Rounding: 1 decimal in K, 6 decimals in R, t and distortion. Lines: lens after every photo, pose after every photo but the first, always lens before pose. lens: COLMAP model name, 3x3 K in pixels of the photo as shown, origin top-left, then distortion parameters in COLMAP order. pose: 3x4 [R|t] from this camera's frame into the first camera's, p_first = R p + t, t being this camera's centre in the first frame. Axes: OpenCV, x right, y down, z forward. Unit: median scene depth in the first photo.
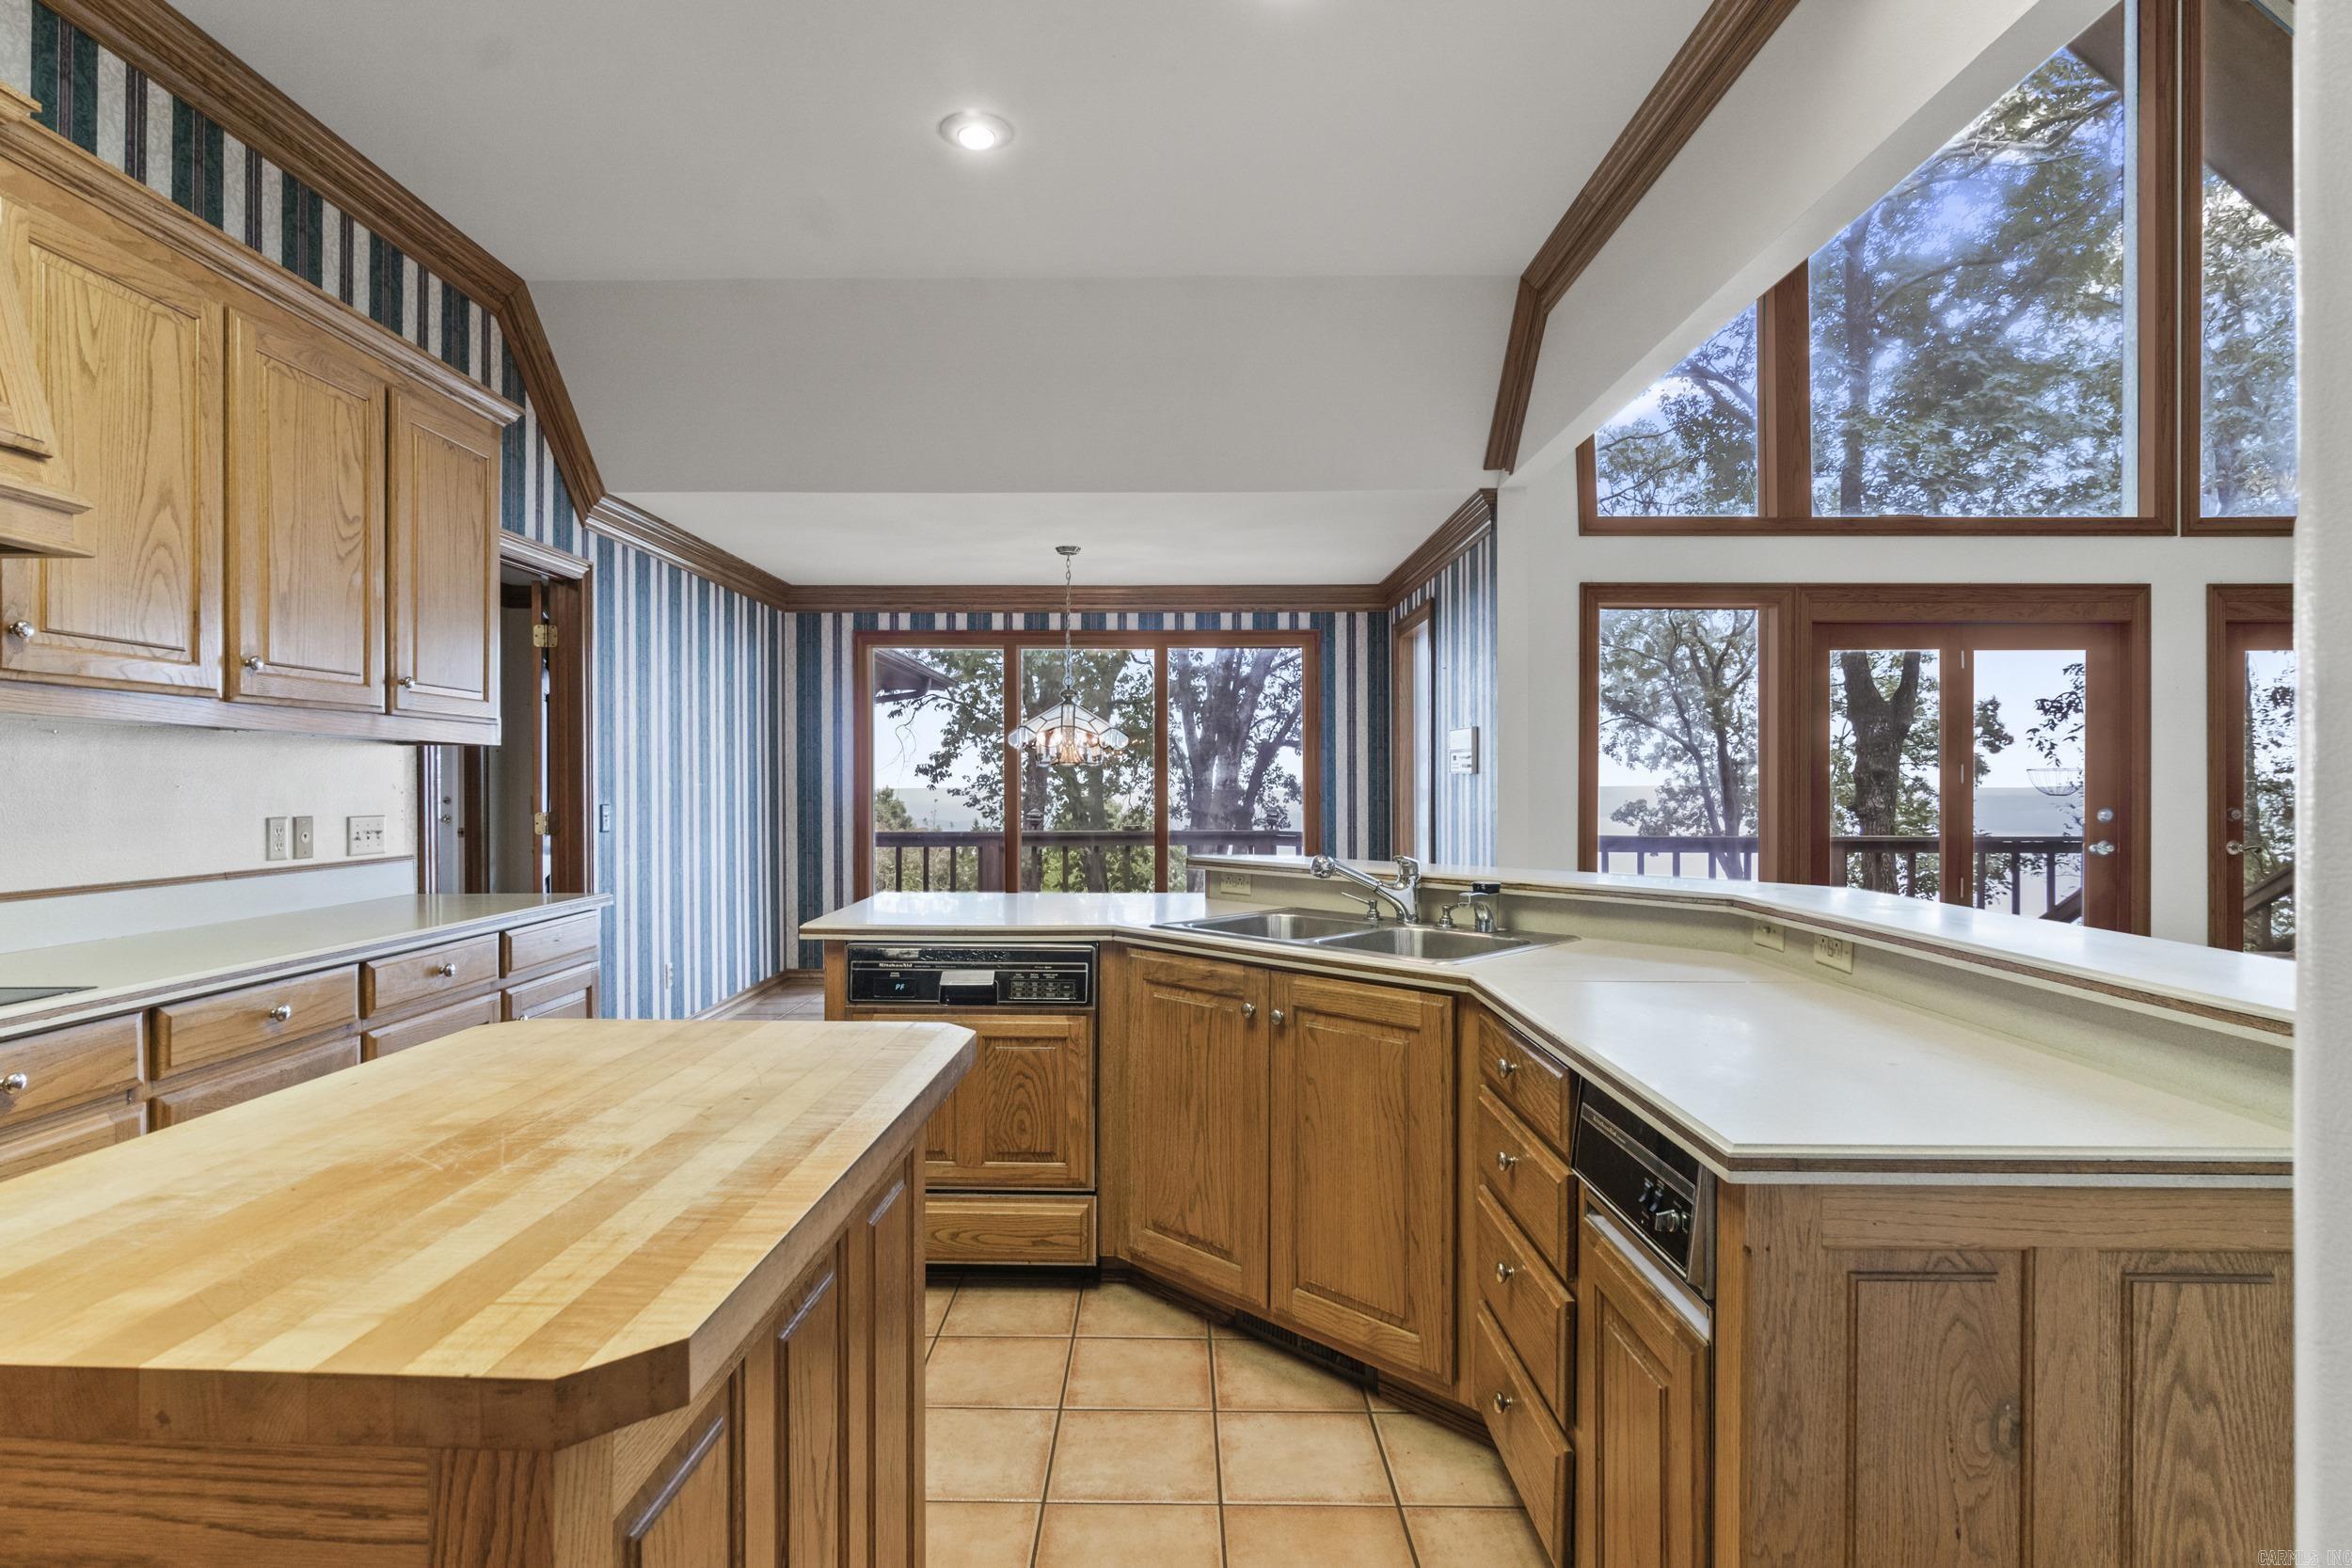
lens RADIAL K [[1190.4, 0, 1159.1], [0, 1190.4, 779.4], [0, 0, 1]] dist [-0.005903, -0.000548]
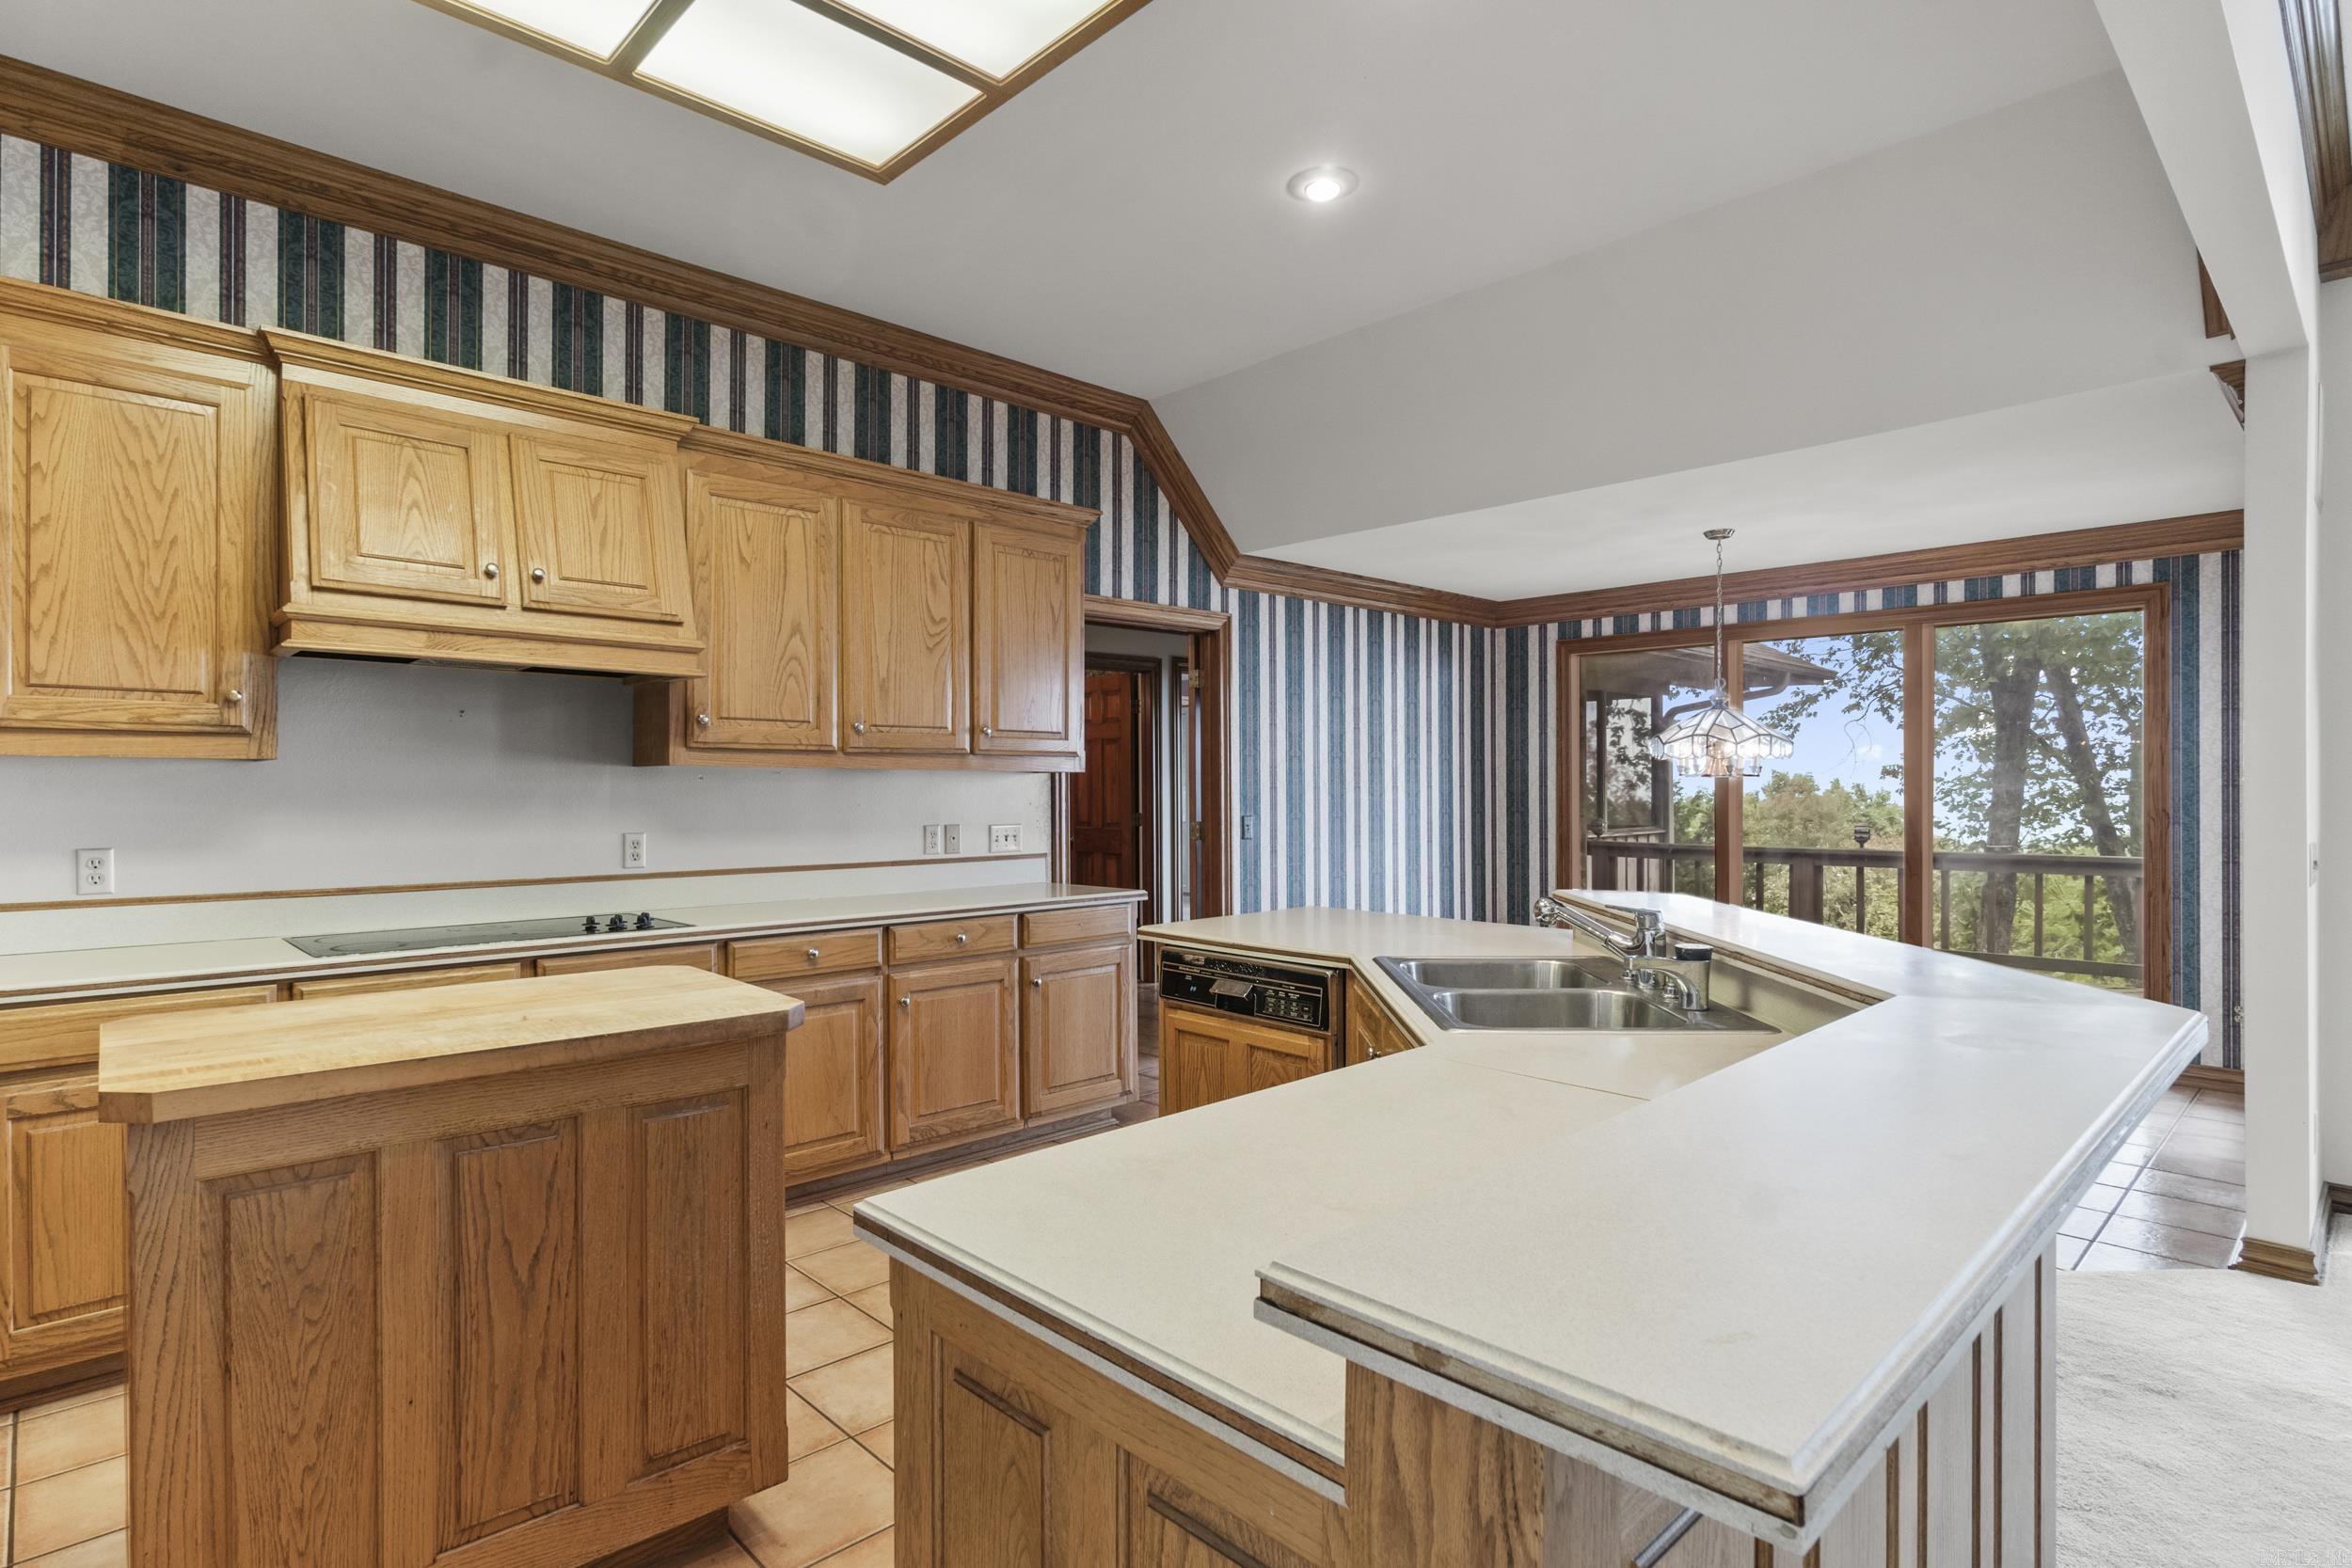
lens RADIAL K [[1190.4, 0, 1163.1], [0, 1190.4, 787.1], [0, 0, 1]] dist [-0.005903, -0.000548]
pose [[0.698603, -0.000036, -0.715509, 0.433226], [0.004103, 0.999984, 0.003956, -0.016742], [0.715498, -0.005699, 0.698592, 0.143744]]
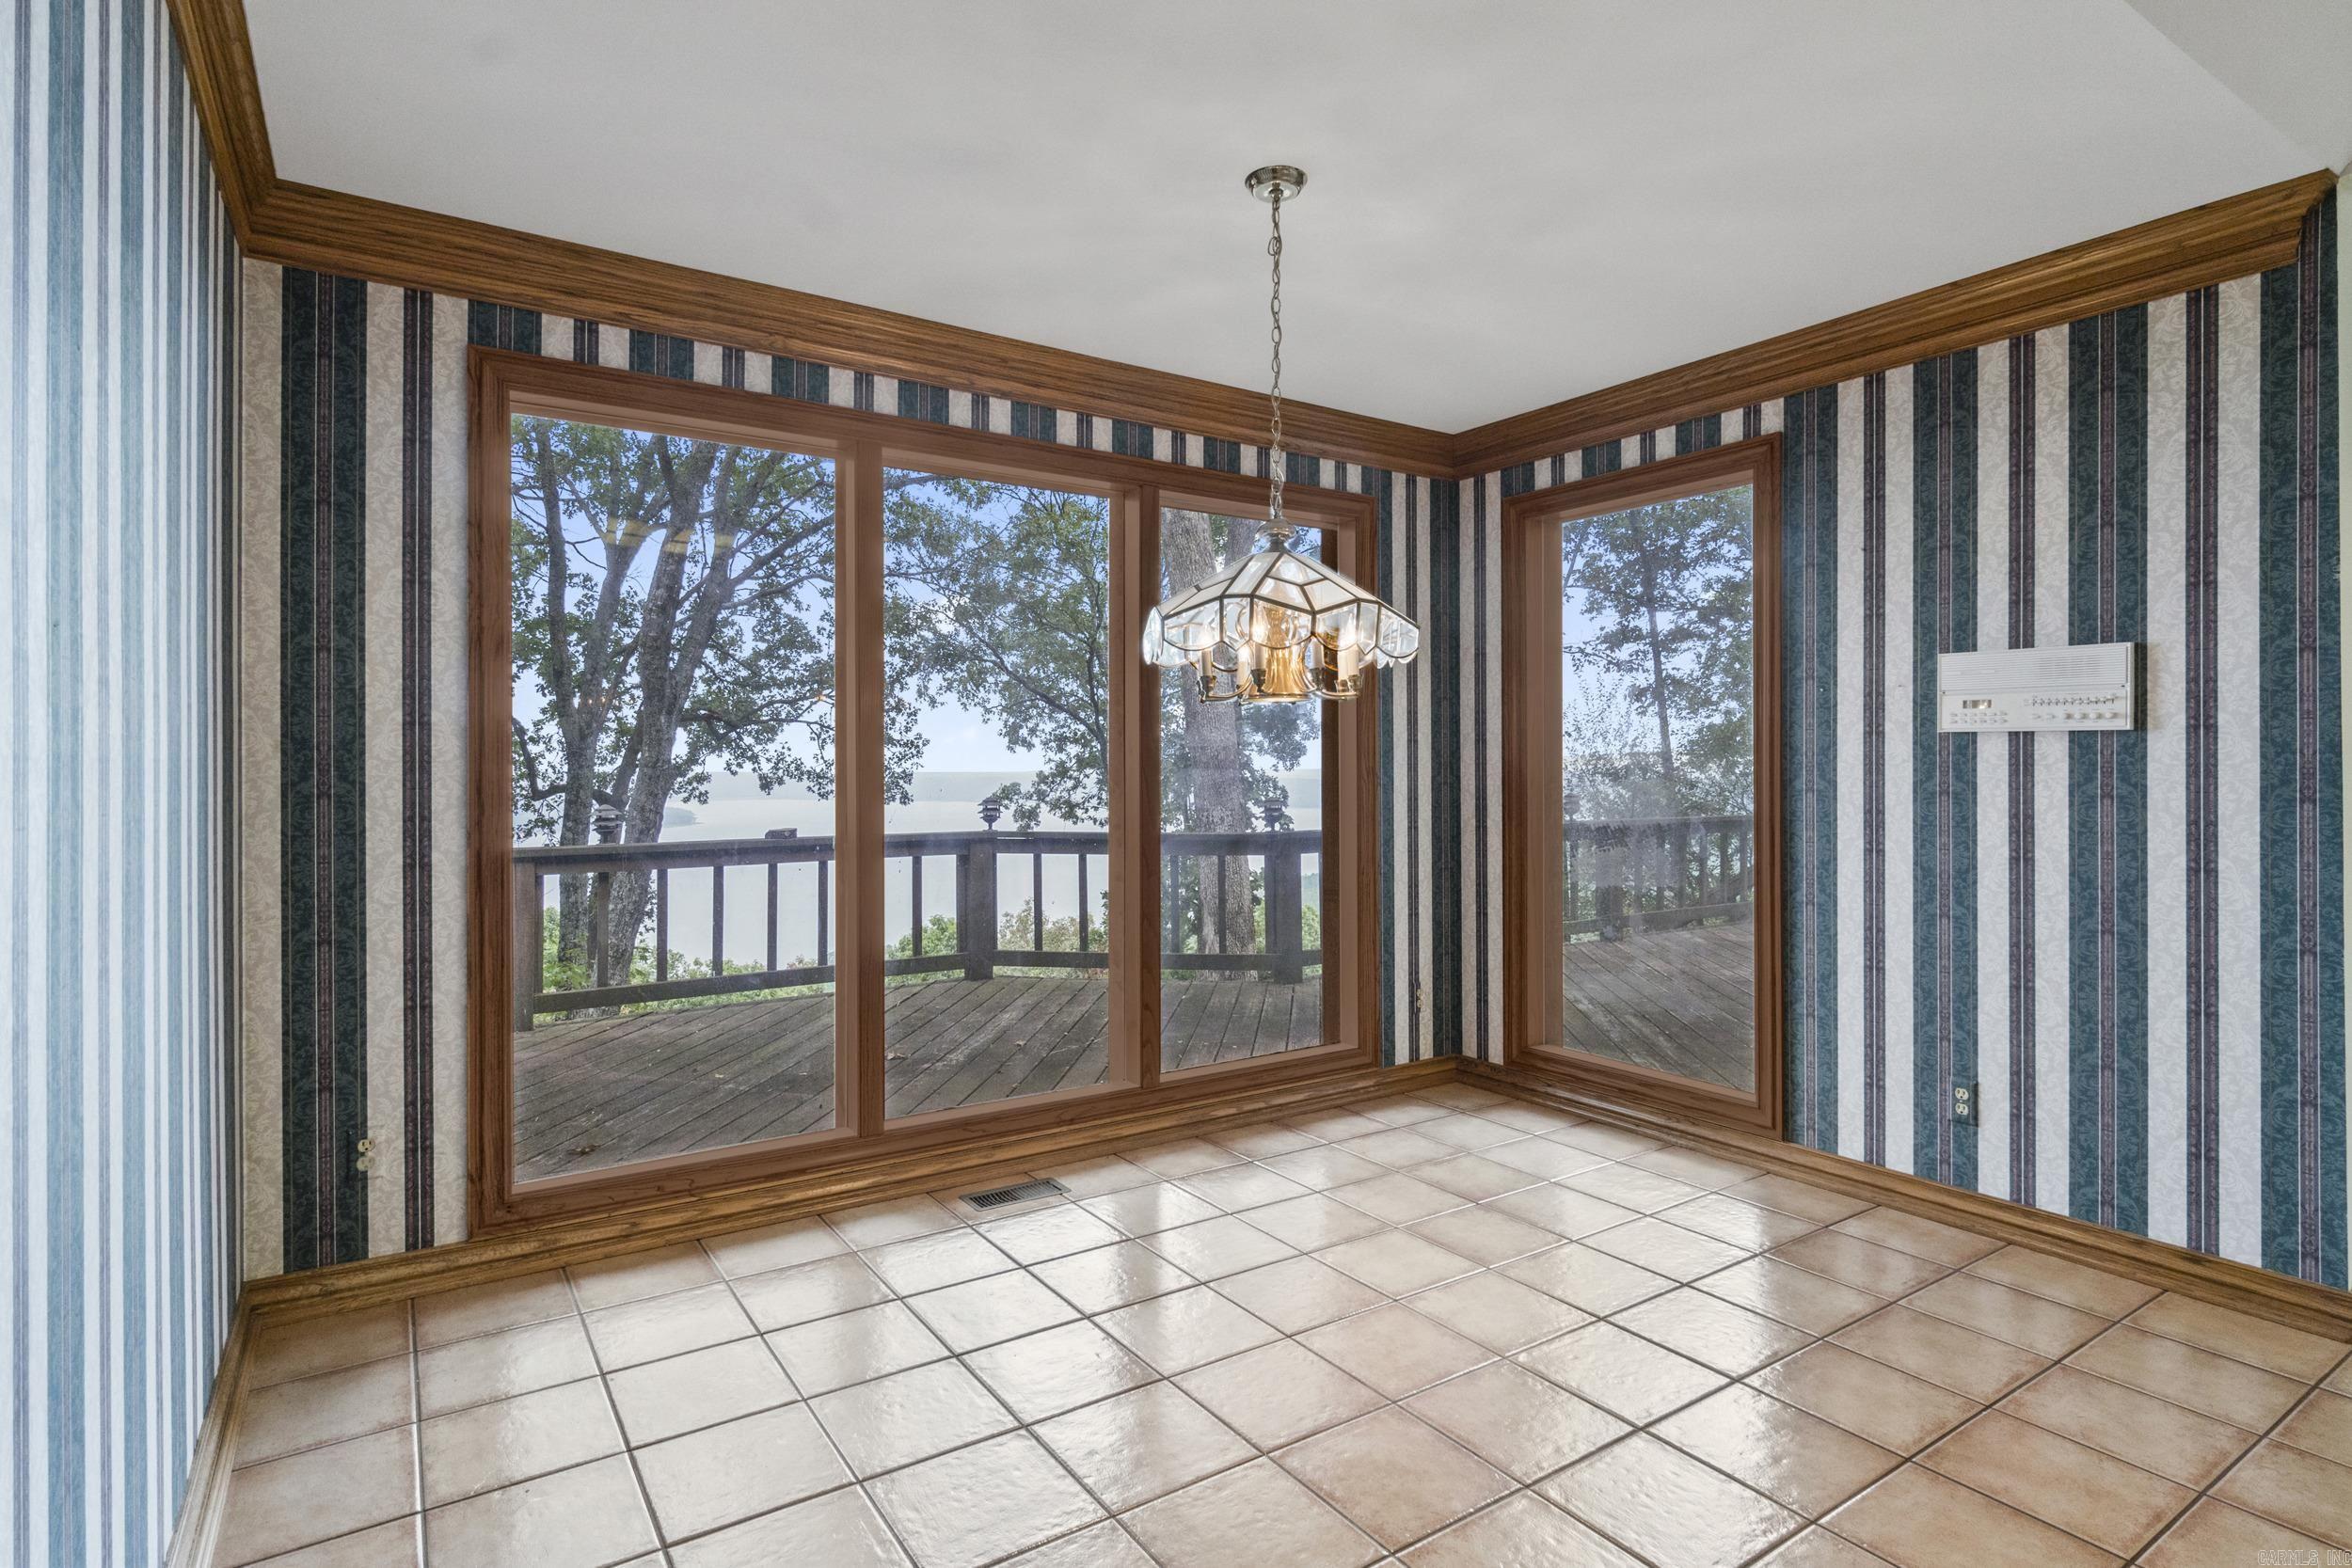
lens RADIAL K [[1190.4, 0, 1164.3], [0, 1190.4, 779.0], [0, 0, 1]] dist [-0.005903, -0.000548]
pose [[0.829323, -0.005686, 0.558741, -0.558009], [-0.001231, 0.999927, 0.012003, 0.016253], [-0.558769, -0.010642, 0.829255, 1.097999]]
